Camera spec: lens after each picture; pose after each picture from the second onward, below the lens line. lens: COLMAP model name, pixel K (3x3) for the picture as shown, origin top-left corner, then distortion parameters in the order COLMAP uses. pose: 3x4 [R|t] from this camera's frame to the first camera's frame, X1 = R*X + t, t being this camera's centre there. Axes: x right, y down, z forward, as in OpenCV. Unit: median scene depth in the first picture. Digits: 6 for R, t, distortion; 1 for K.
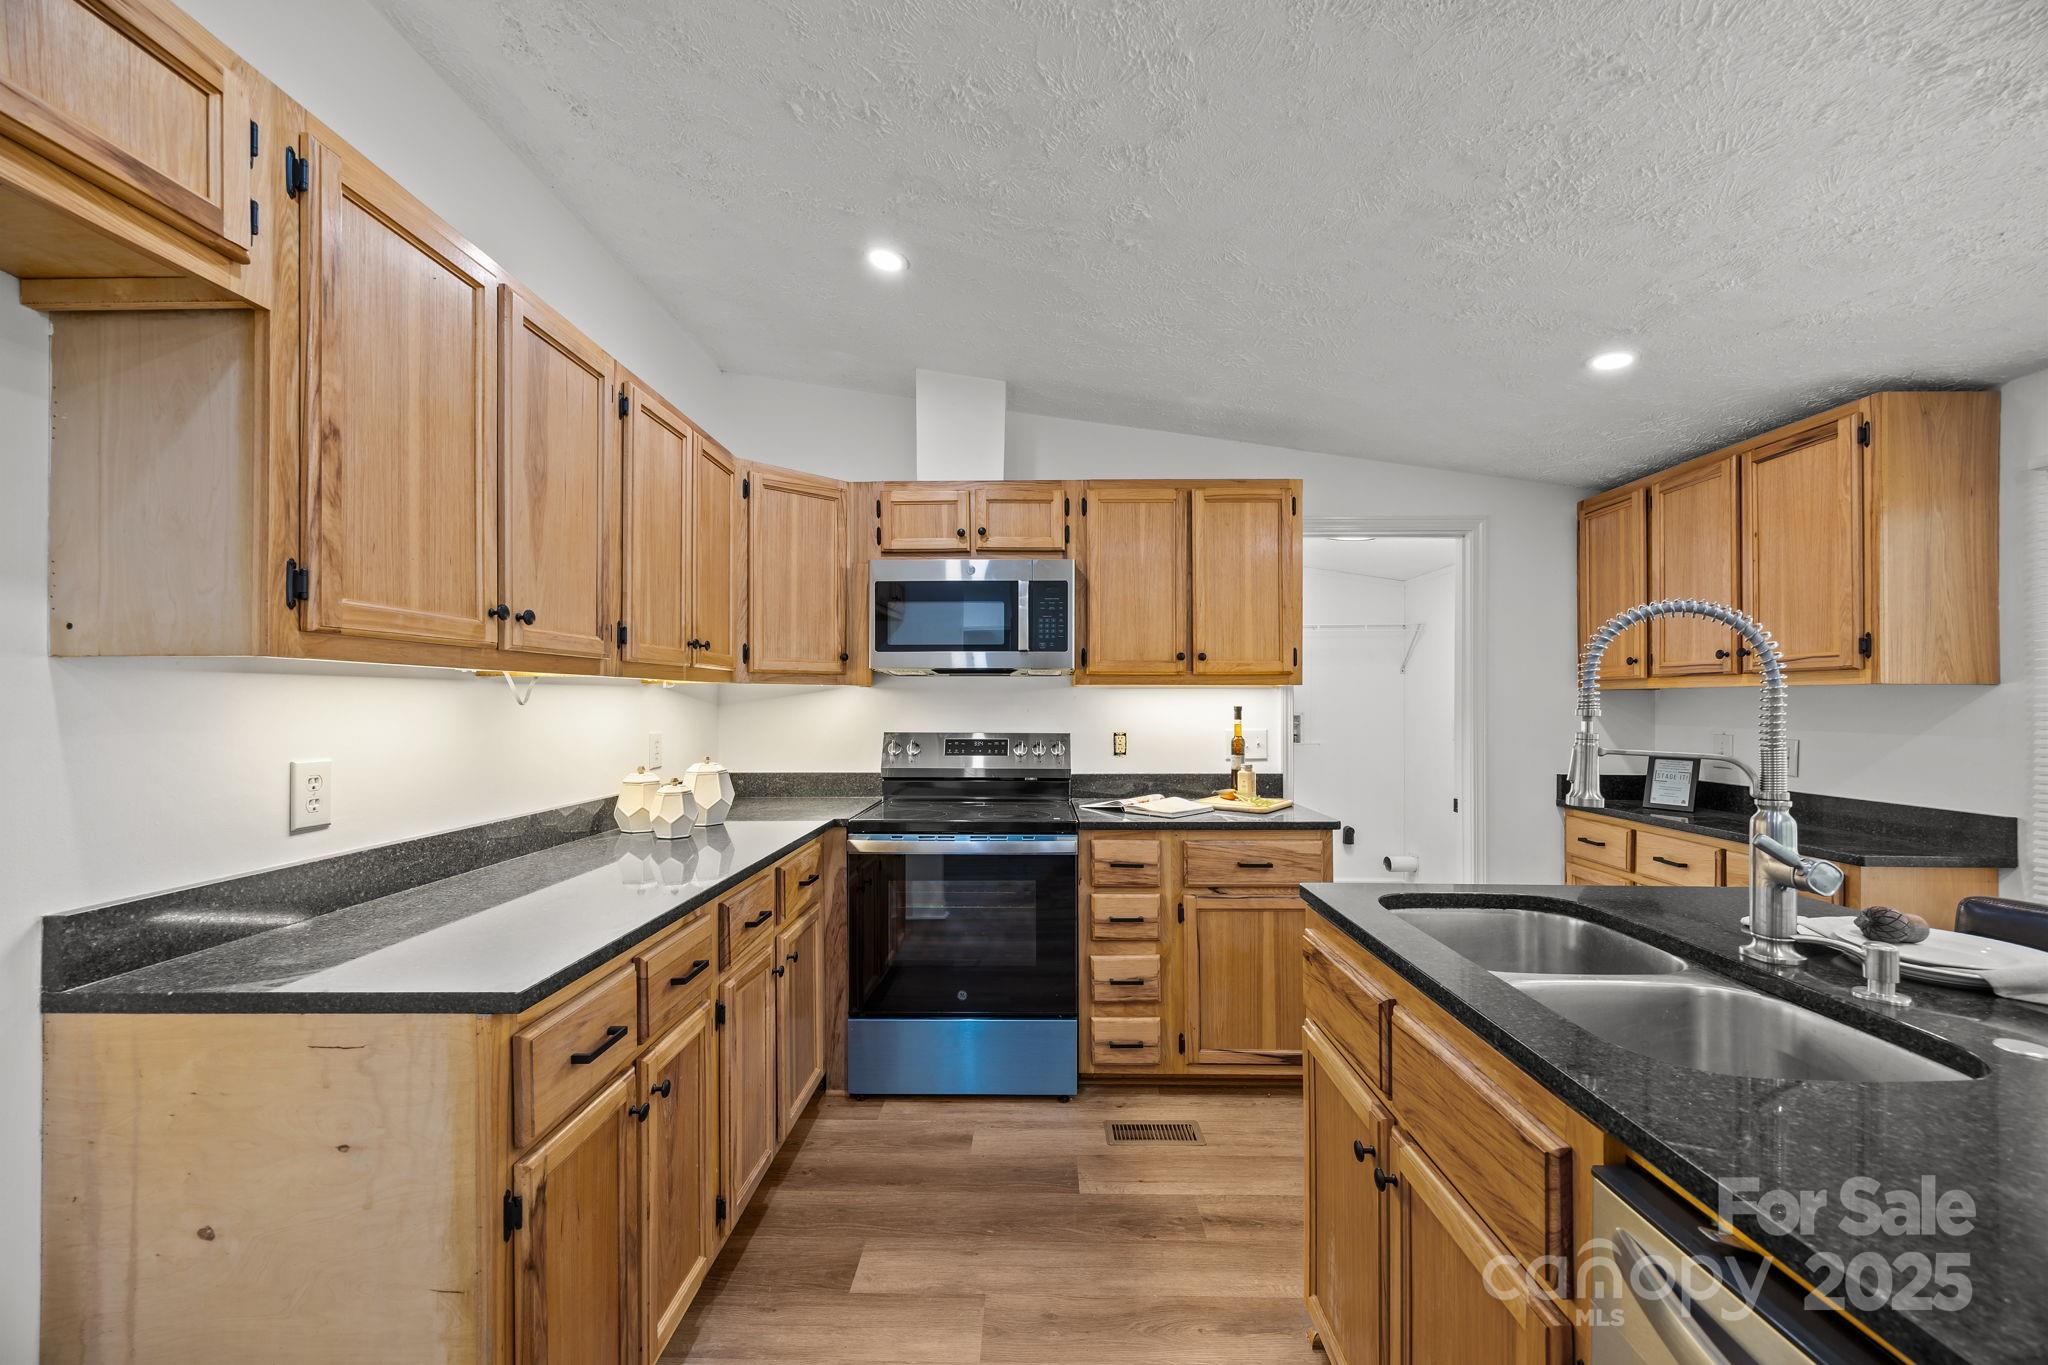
lens RADIAL K [[781.8, 0, 1025.9], [0, 781.8, 695.1], [0, 0, 1]] dist [-0.001363, 0.000140]
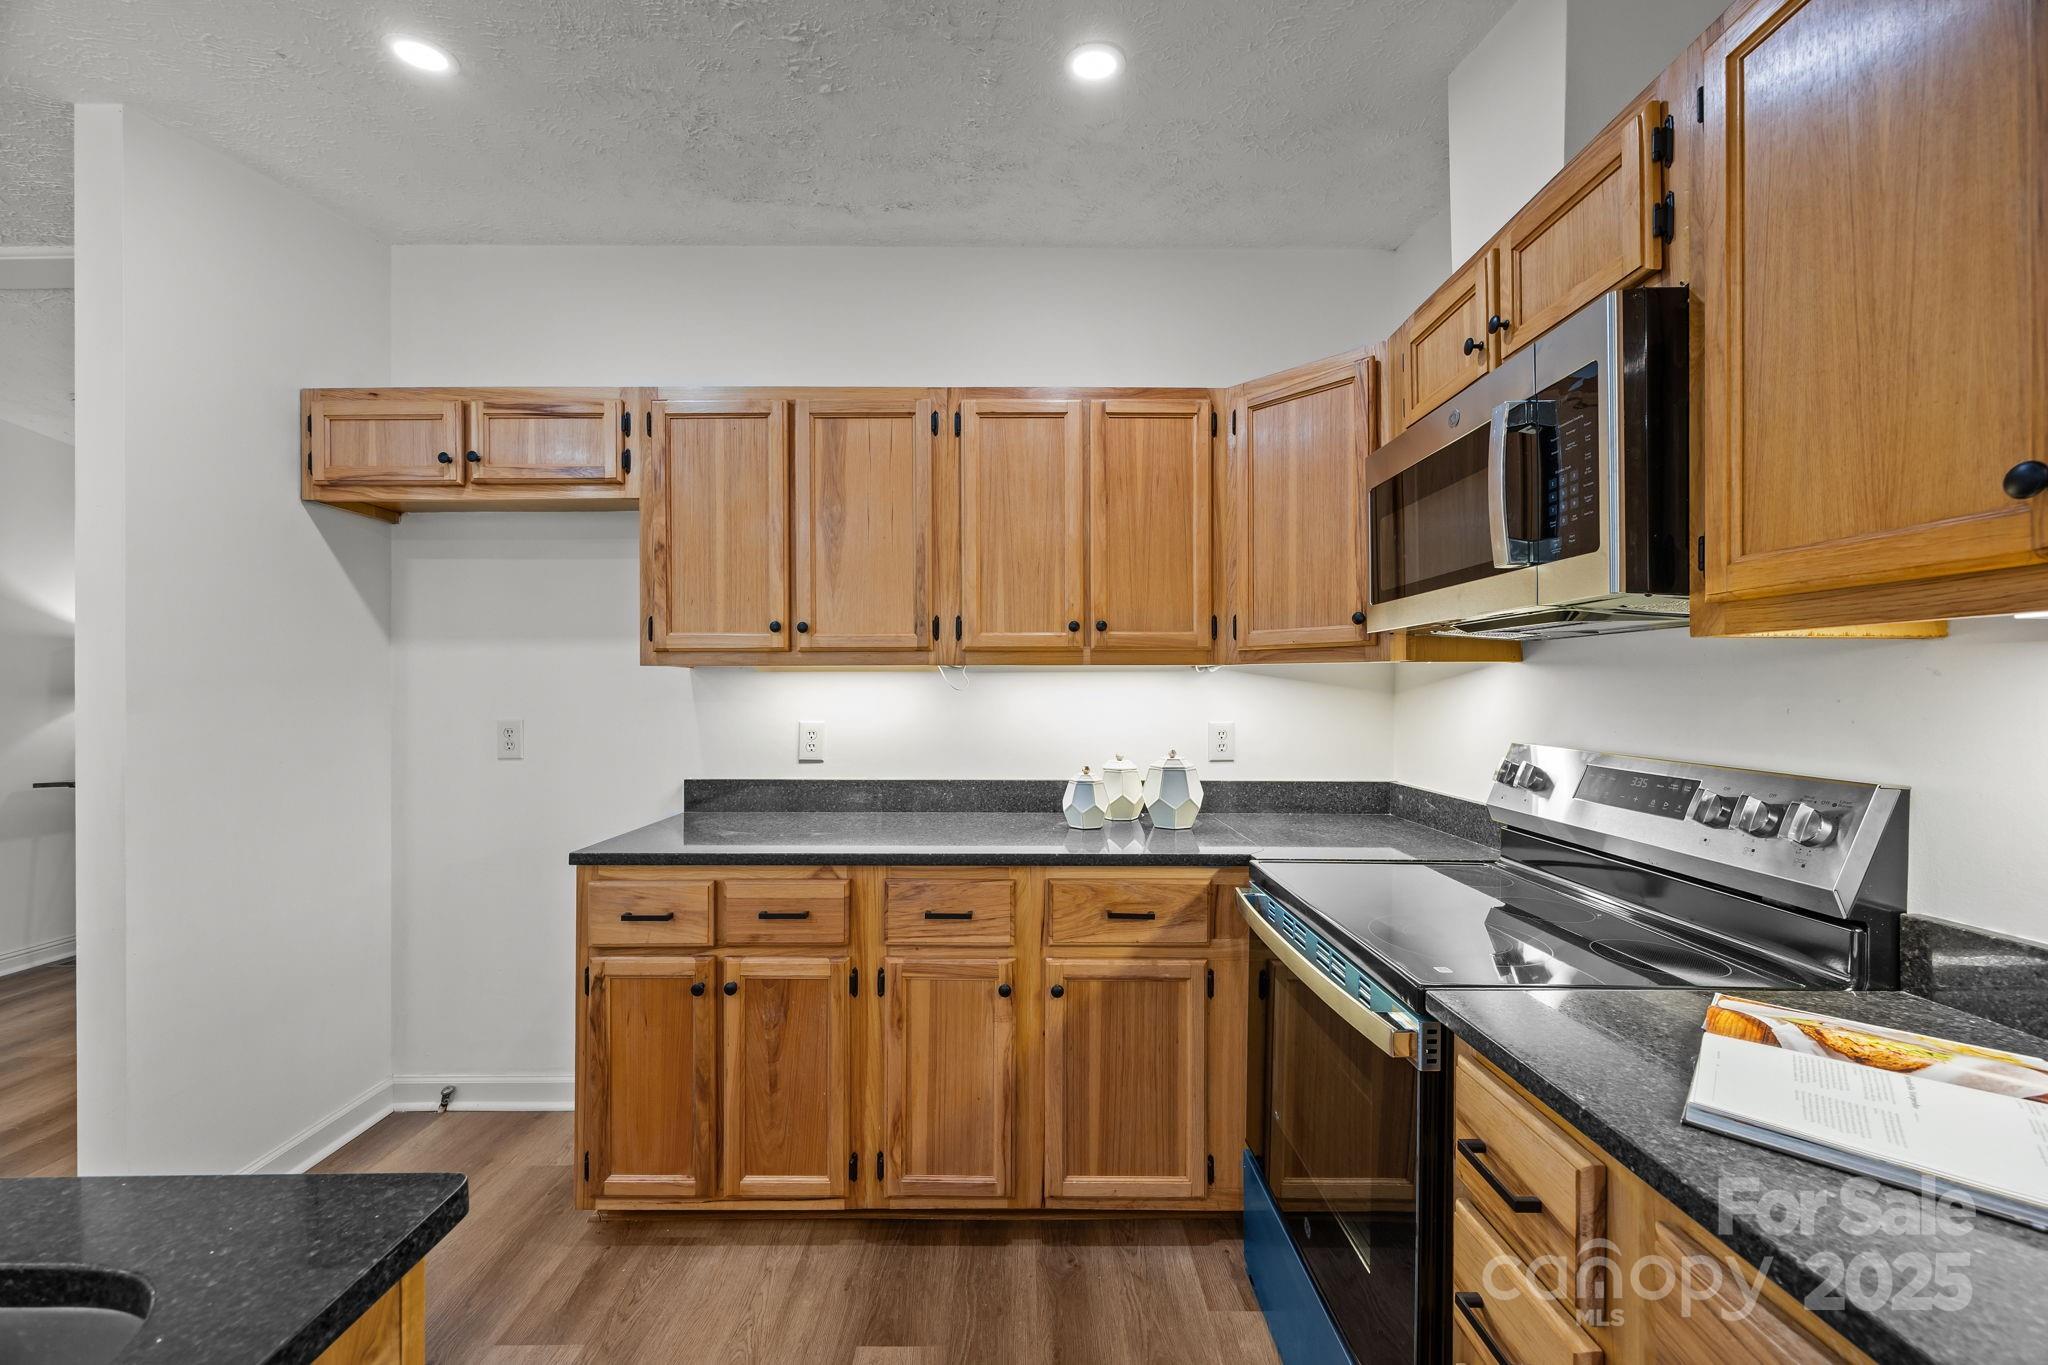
lens RADIAL K [[791.6, 0, 1025.1], [0, 791.6, 685.7], [0, 0, 1]] dist [0.000128, 0.000395]
pose [[0.022991, -0.002531, -0.999732, 0.457844], [0.007780, 0.999967, -0.002353, 0.007059], [0.999705, -0.007724, 0.023010, 0.786050]]
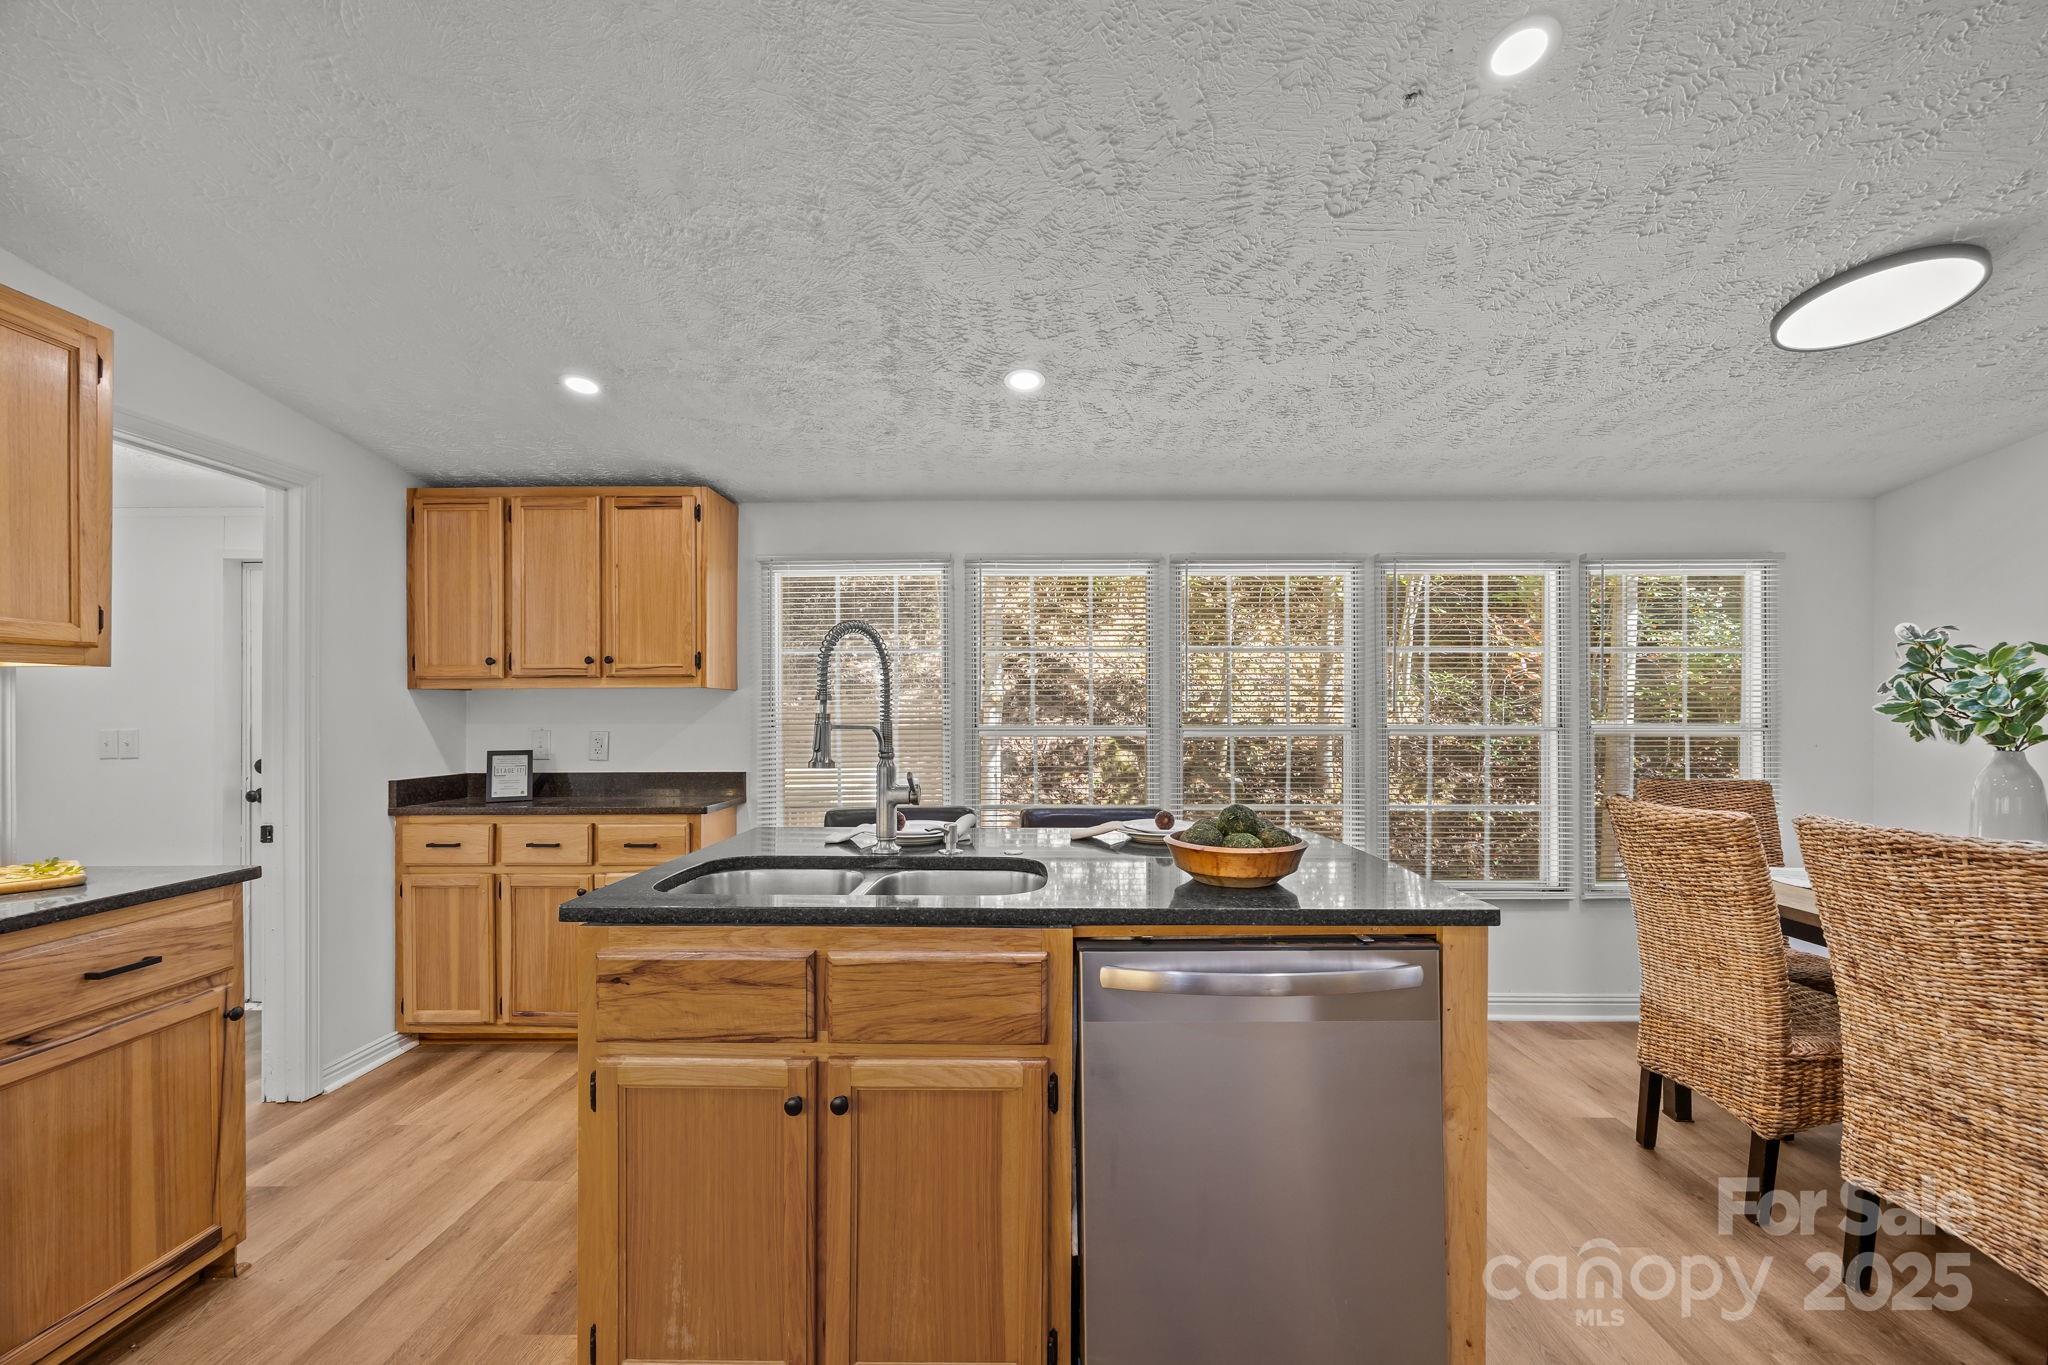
lens RADIAL K [[788.3, 0, 1033.5], [0, 788.3, 710.8], [0, 0, 1]] dist [-0.002293, -0.000032]
pose [[-0.007411, 0.000506, 0.999972, -0.298573], [-0.005507, 0.999985, -0.000547, 0.020696], [-0.999957, -0.005511, -0.007408, 0.316735]]
